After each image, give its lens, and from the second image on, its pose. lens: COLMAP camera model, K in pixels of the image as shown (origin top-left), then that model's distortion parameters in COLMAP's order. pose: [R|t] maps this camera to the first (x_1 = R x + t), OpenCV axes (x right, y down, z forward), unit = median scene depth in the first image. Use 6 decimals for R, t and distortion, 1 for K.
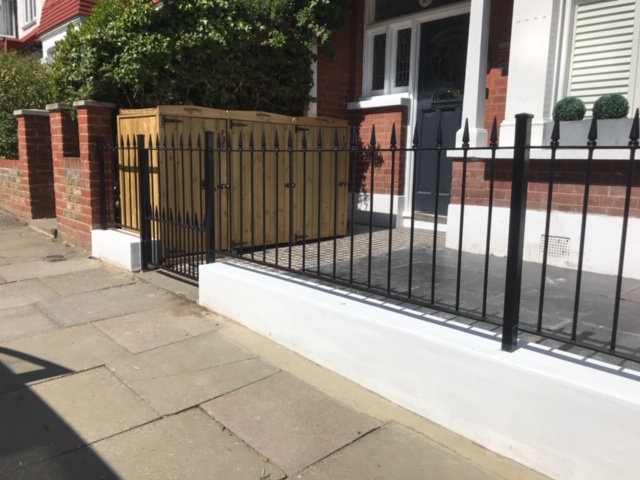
lens RADIAL K [[532.0, 0, 319.5], [0, 532.0, 243.6], [0, 0, 1]] dist [0.014539, 0.009991]
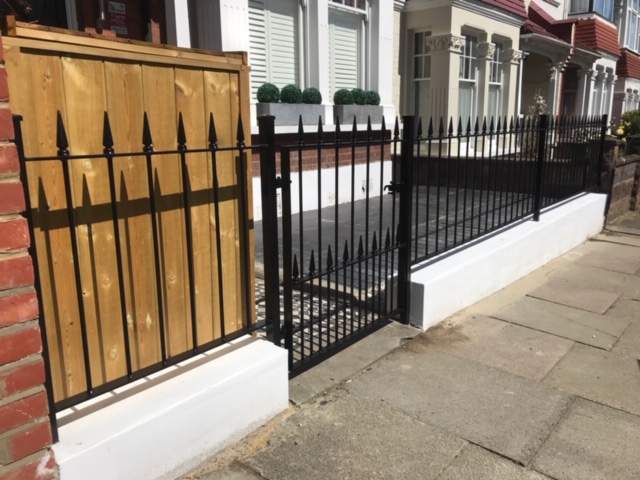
lens RADIAL K [[532.0, 0, 321.3], [0, 532.0, 234.7], [0, 0, 1]] dist [0.014539, 0.009991]
pose [[-0.144849, -0.232949, 0.961641, -0.894081], [0.162246, 0.953144, 0.255329, -0.244502], [-0.976061, 0.193006, -0.100267, 1.130621]]
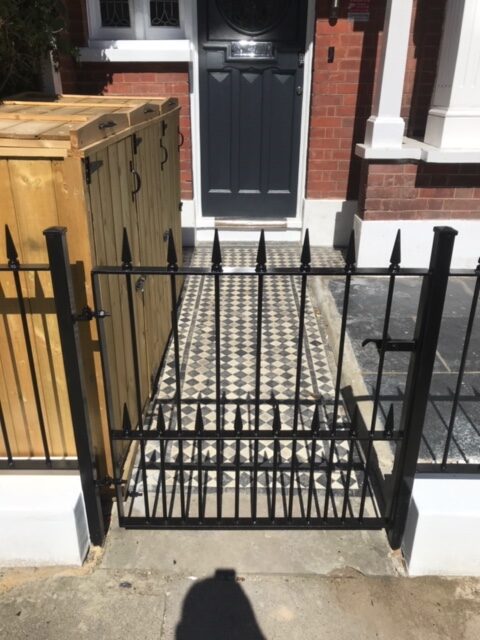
lens RADIAL K [[532.0, 0, 241.6], [0, 532.0, 318.4], [0, 0, 1]] dist [0.014539, 0.009991]
pose [[0.674573, -0.322335, 0.664117, -0.552877], [0.125229, 0.936562, 0.327368, -0.277776], [-0.727509, -0.137667, 0.672145, 0.759057]]
